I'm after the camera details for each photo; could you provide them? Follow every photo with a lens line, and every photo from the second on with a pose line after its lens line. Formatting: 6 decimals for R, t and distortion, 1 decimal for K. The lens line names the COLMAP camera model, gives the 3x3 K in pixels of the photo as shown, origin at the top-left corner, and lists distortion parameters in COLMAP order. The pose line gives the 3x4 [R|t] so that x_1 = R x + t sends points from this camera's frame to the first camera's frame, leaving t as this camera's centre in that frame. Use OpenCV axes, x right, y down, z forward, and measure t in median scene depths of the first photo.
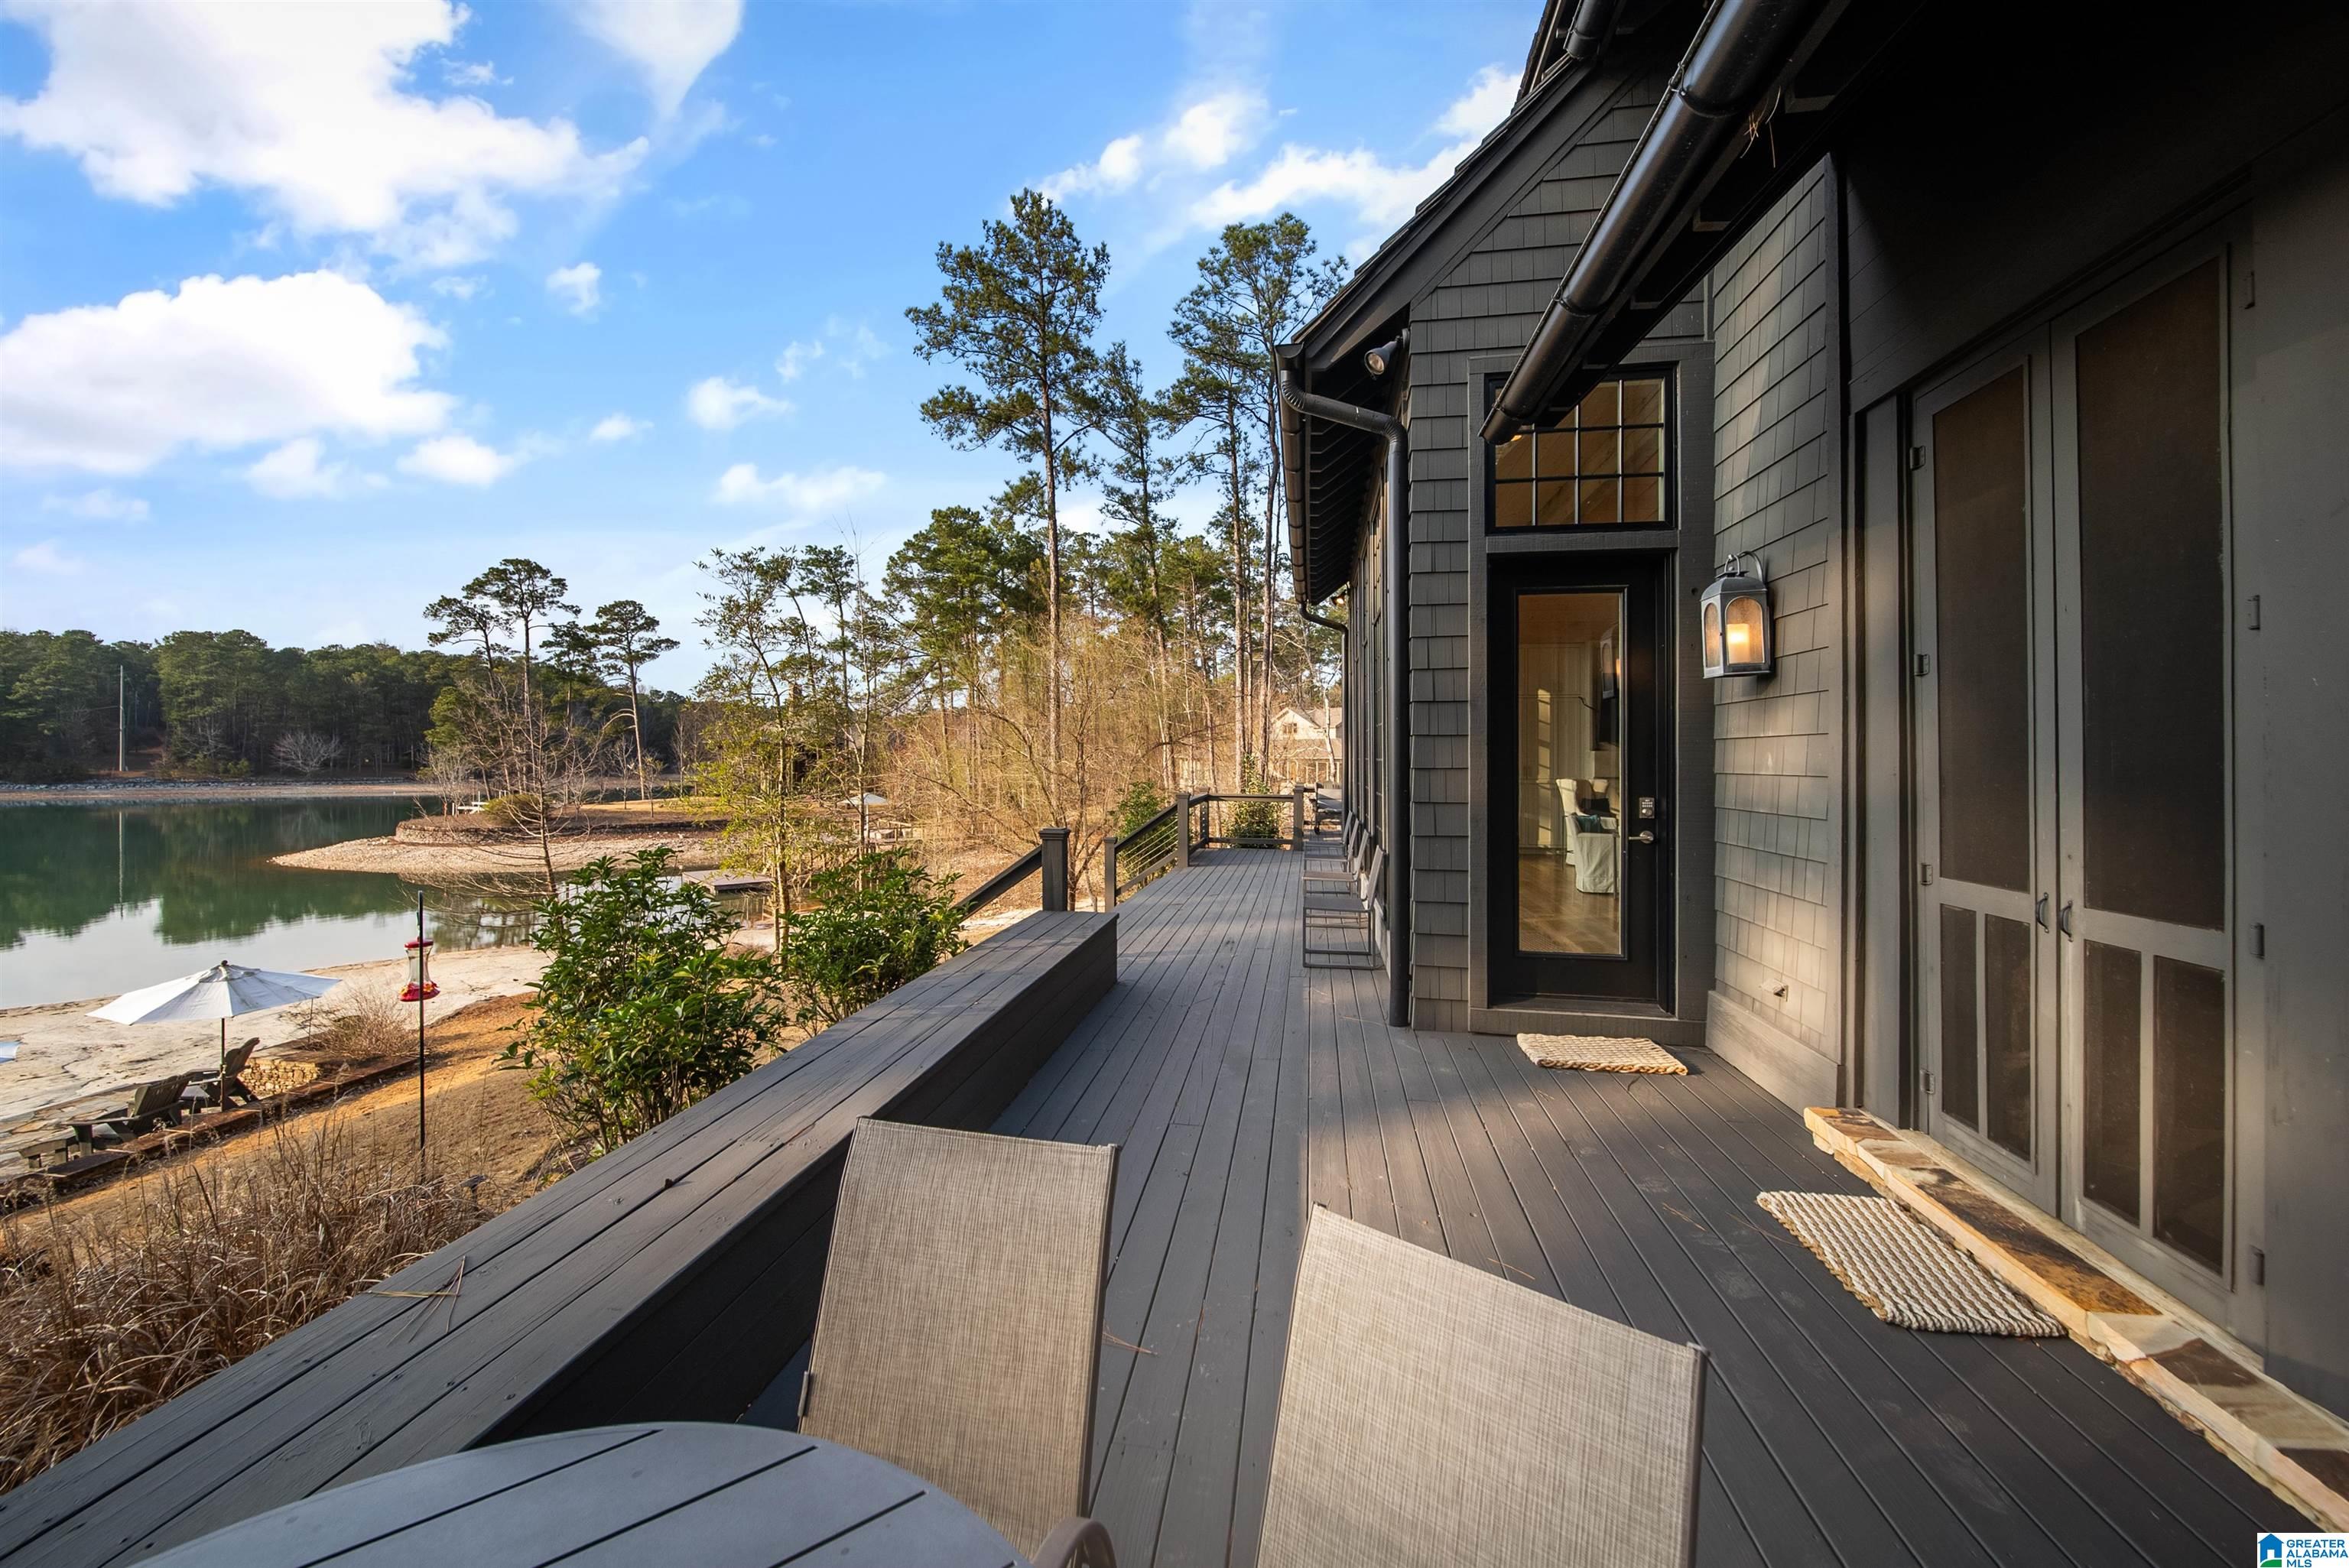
lens RADIAL K [[857.0, 0, 1168.5], [0, 857.0, 732.3], [0, 0, 1]] dist [-0.003622, -0.000314]
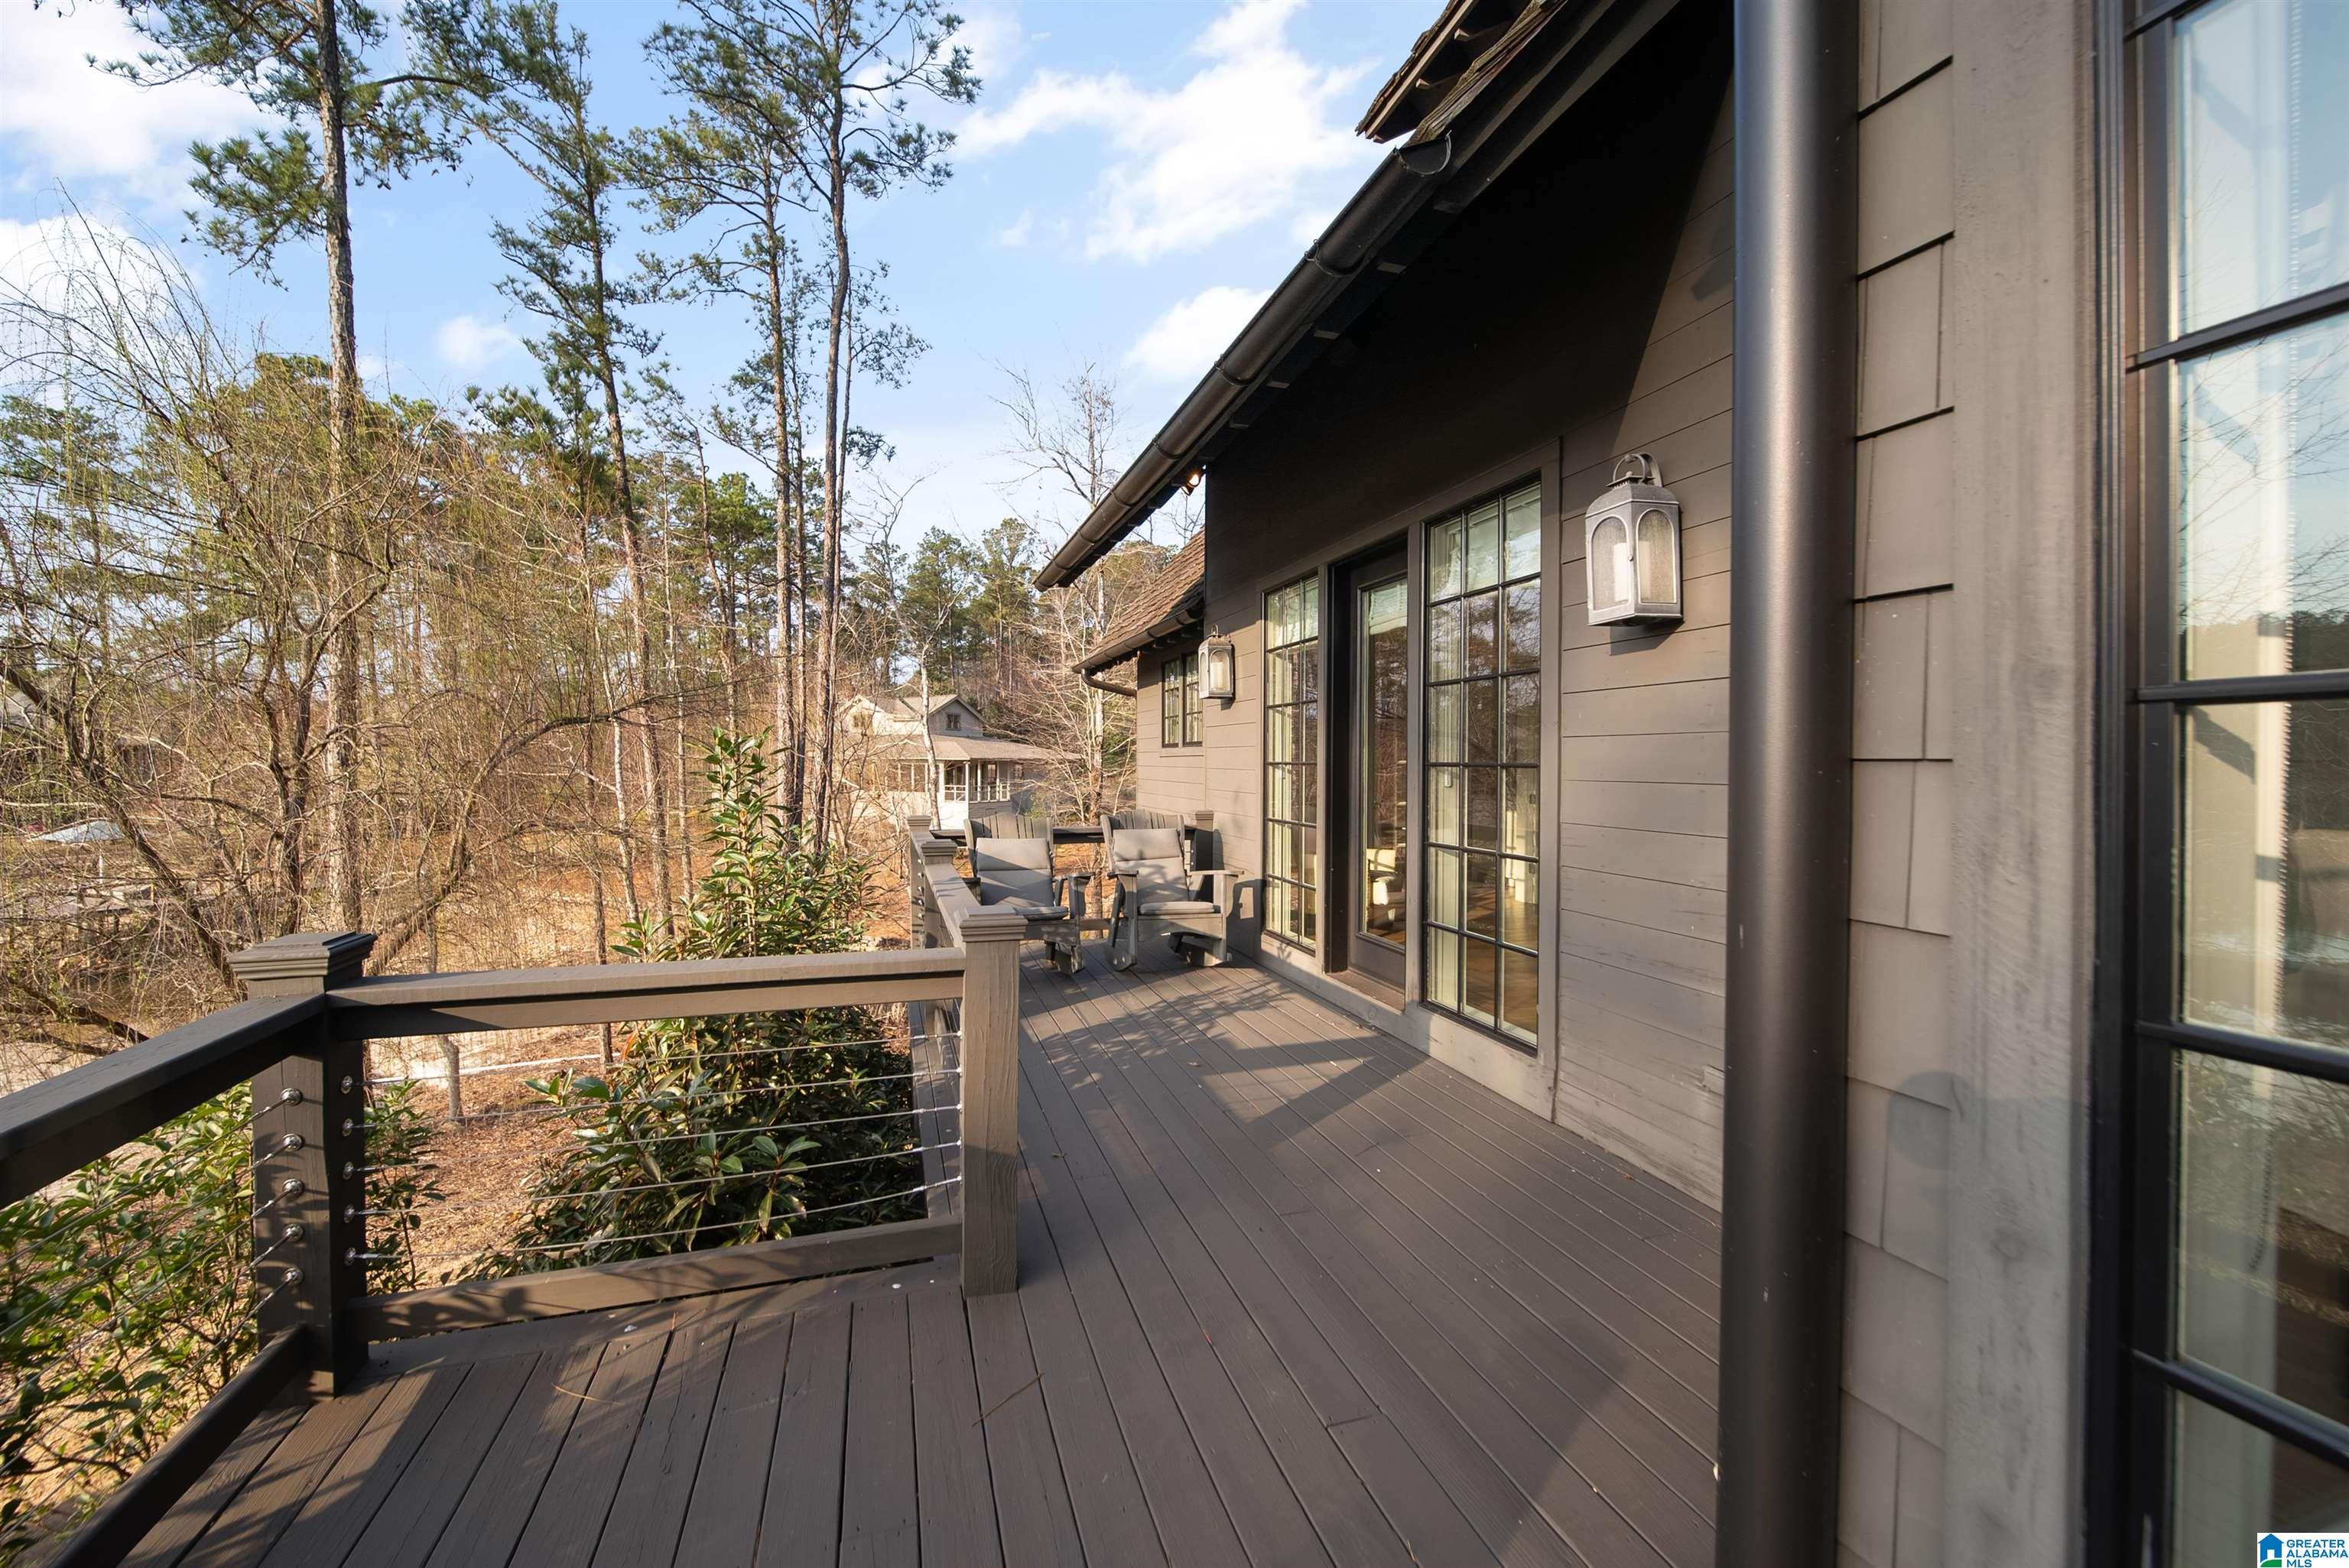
lens RADIAL K [[859.9, 0, 1114.1], [0, 859.9, 769.1], [0, 0, 1]] dist [-0.001124, 0.000073]
pose [[0.909498, -0.005946, 0.415666, 0.045145], [-0.010804, 0.999222, 0.037934, 0.012591], [-0.415568, -0.038992, 0.908726, 0.363440]]
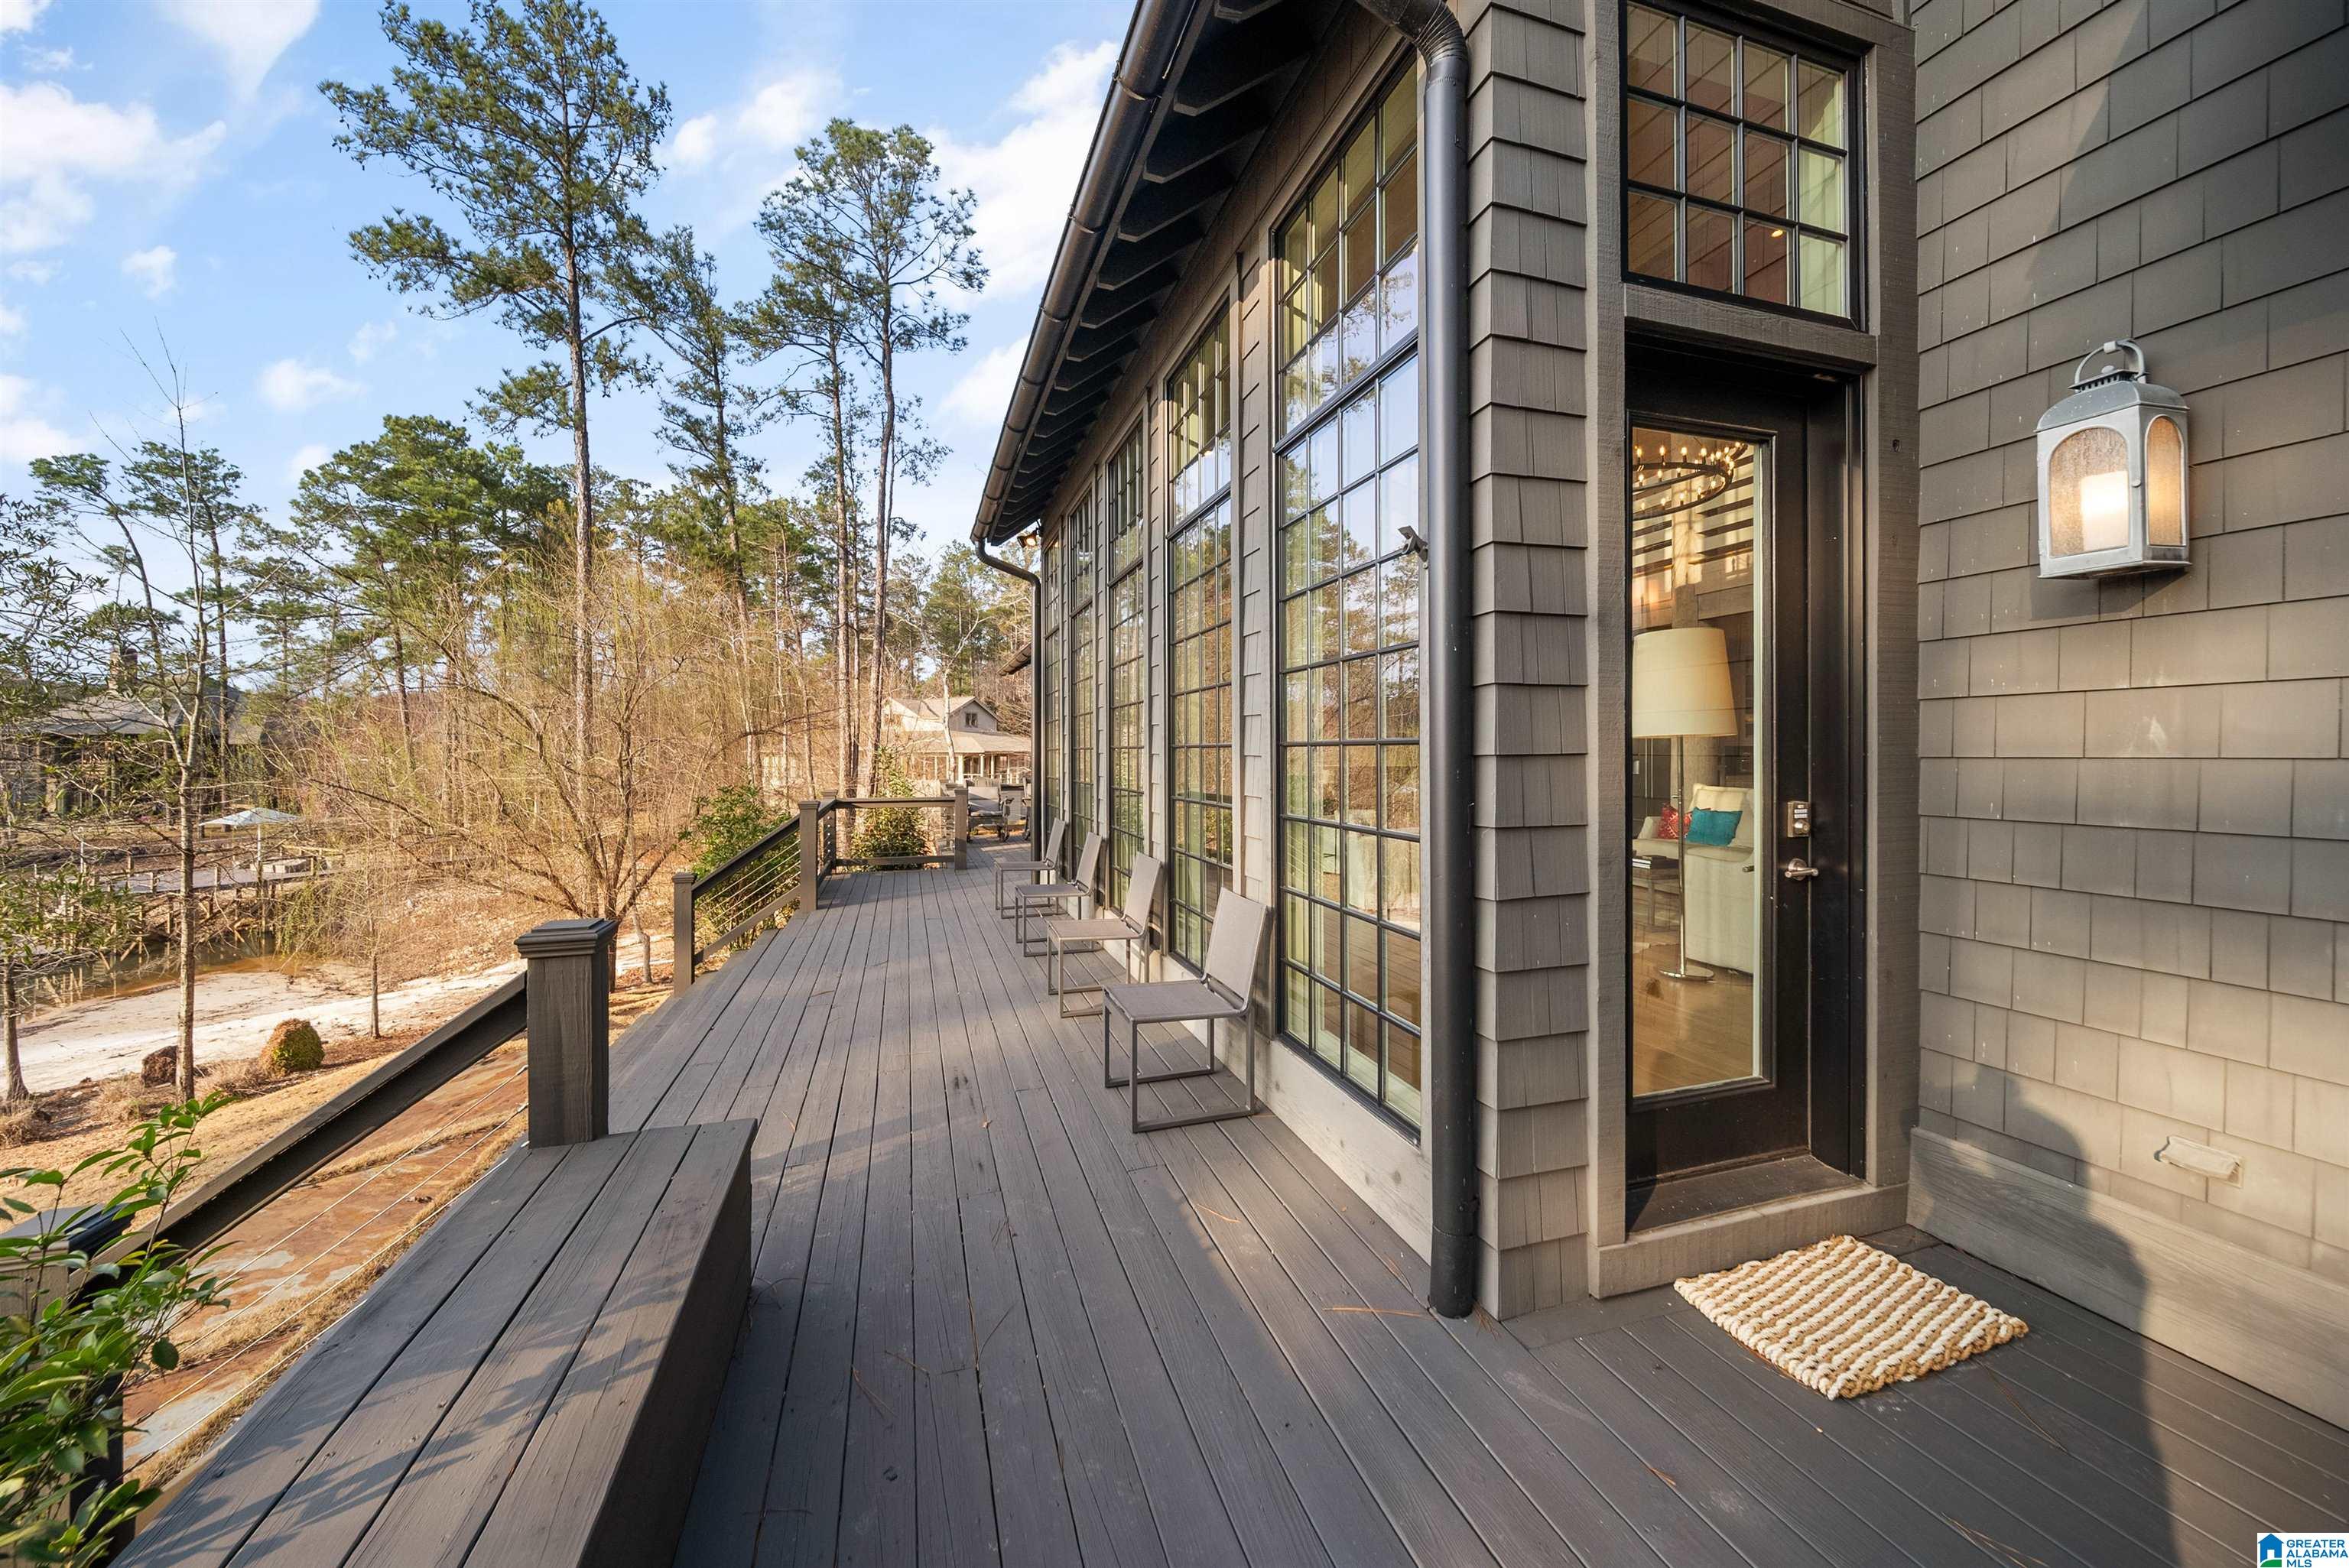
lens RADIAL K [[857.0, 0, 1168.5], [0, 857.0, 732.3], [0, 0, 1]] dist [-0.003622, -0.000314]
pose [[0.893137, 0.003869, 0.449769, -0.012402], [-0.006545, 0.999969, 0.004394, 0.004412], [-0.449738, -0.006869, 0.893134, 0.101272]]
